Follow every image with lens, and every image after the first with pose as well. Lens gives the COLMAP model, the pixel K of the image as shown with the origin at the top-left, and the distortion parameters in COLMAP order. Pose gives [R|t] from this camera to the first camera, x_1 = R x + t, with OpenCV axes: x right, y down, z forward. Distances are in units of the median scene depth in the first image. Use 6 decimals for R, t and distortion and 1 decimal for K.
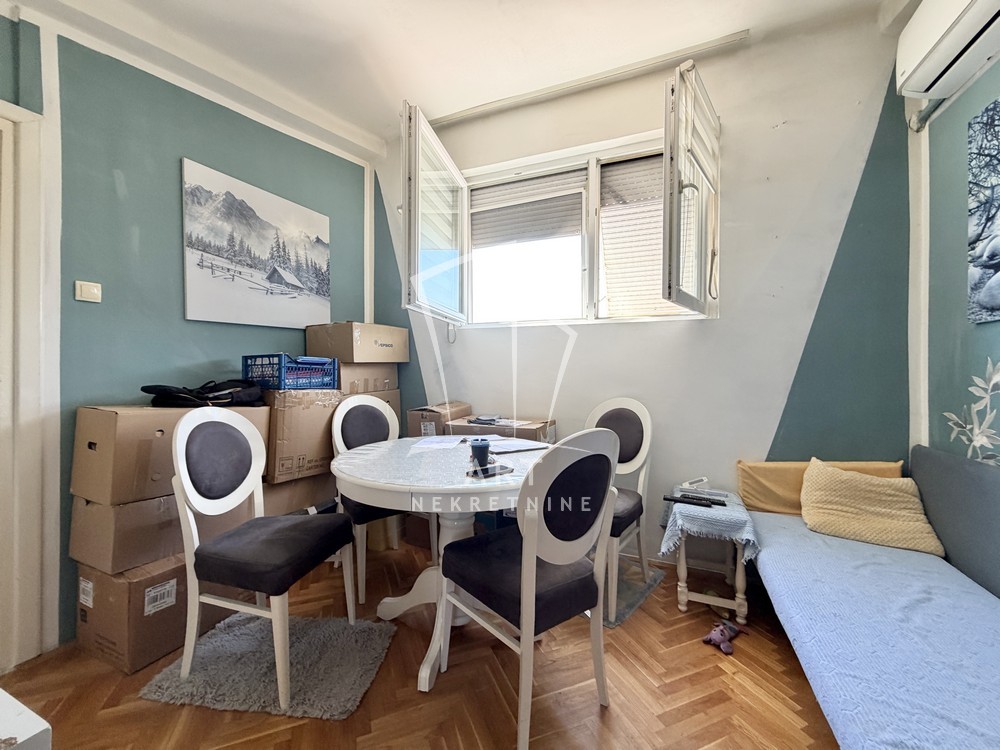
lens RADIAL K [[398.9, 0, 499.9], [0, 398.9, 370.7], [0, 0, 1]] dist [-0.002229, -0.000367]
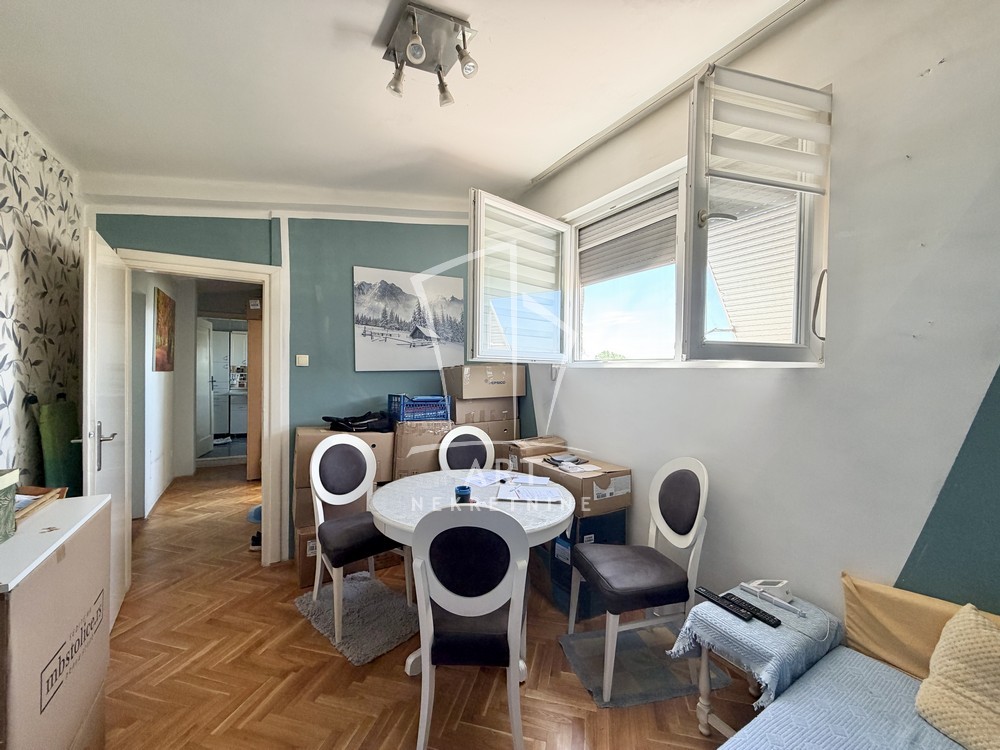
lens RADIAL K [[398.4, 0, 494.5], [0, 398.4, 377.3], [0, 0, 1]] dist [0.000558, -0.000154]
pose [[0.809147, 0.015149, -0.587410, 0.499654], [-0.012646, 0.999885, 0.008366, -0.114649], [0.587470, 0.000660, 0.809246, 0.069121]]
